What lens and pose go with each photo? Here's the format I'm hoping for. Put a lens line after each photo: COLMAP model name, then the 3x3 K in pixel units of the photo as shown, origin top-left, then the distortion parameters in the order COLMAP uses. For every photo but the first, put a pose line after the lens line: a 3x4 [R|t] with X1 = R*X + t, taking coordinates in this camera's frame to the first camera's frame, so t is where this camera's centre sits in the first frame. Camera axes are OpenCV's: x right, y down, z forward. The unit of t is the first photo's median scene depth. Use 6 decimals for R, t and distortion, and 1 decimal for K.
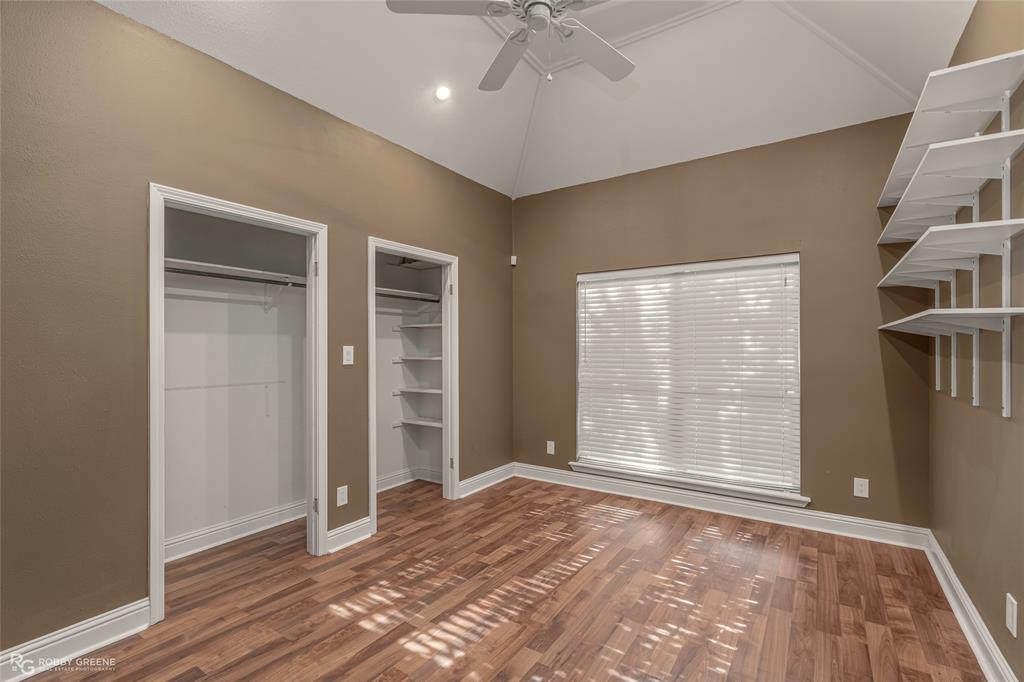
lens RADIAL K [[461.8, 0, 513.0], [0, 461.8, 344.8], [0, 0, 1]] dist [-0.005630, 0.001308]
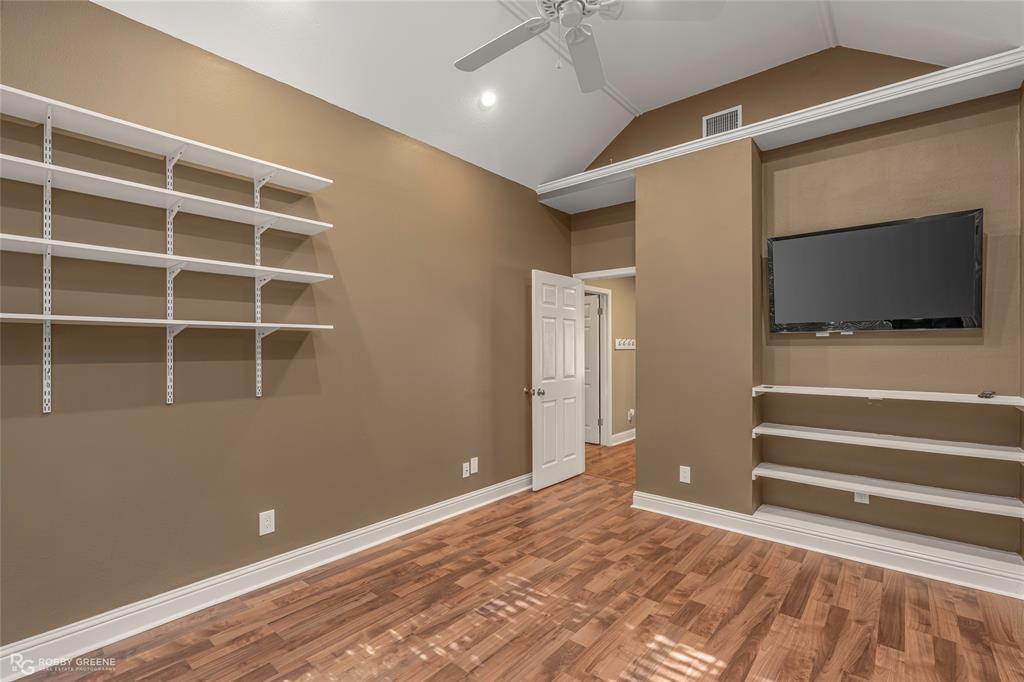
lens RADIAL K [[461.8, 0, 512.2], [0, 461.8, 344.8], [0, 0, 1]] dist [-0.005630, 0.001308]
pose [[-0.993854, 0.007386, 0.110455, 0.071884], [0.006193, 0.999919, -0.011137, 0.009535], [-0.110528, -0.010384, -0.993819, 2.002850]]
